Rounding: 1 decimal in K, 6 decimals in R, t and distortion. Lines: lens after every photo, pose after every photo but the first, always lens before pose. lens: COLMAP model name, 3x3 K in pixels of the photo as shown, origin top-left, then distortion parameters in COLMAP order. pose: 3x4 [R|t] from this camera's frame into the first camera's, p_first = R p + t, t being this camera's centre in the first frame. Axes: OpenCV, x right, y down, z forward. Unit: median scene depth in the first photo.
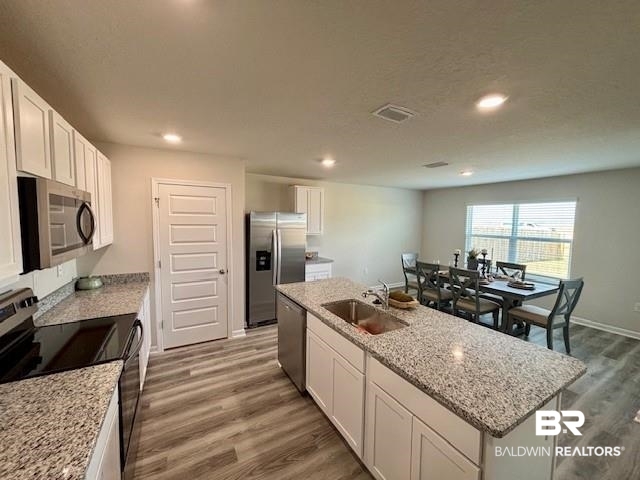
lens RADIAL K [[256.0, 0, 321.6], [0, 256.0, 235.5], [0, 0, 1]] dist [-0.006522, -0.002597]
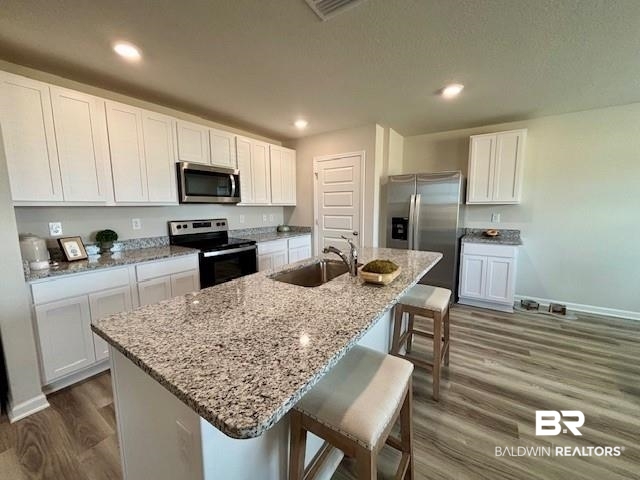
lens RADIAL K [[256.0, 0, 322.0], [0, 256.0, 243.0], [0, 0, 1]] dist [-0.006522, -0.002597]
pose [[0.456948, 0.115193, -0.882003, 0.544139], [-0.038556, 0.993212, 0.109743, 0.067500], [0.888657, -0.016140, 0.458288, 0.358458]]
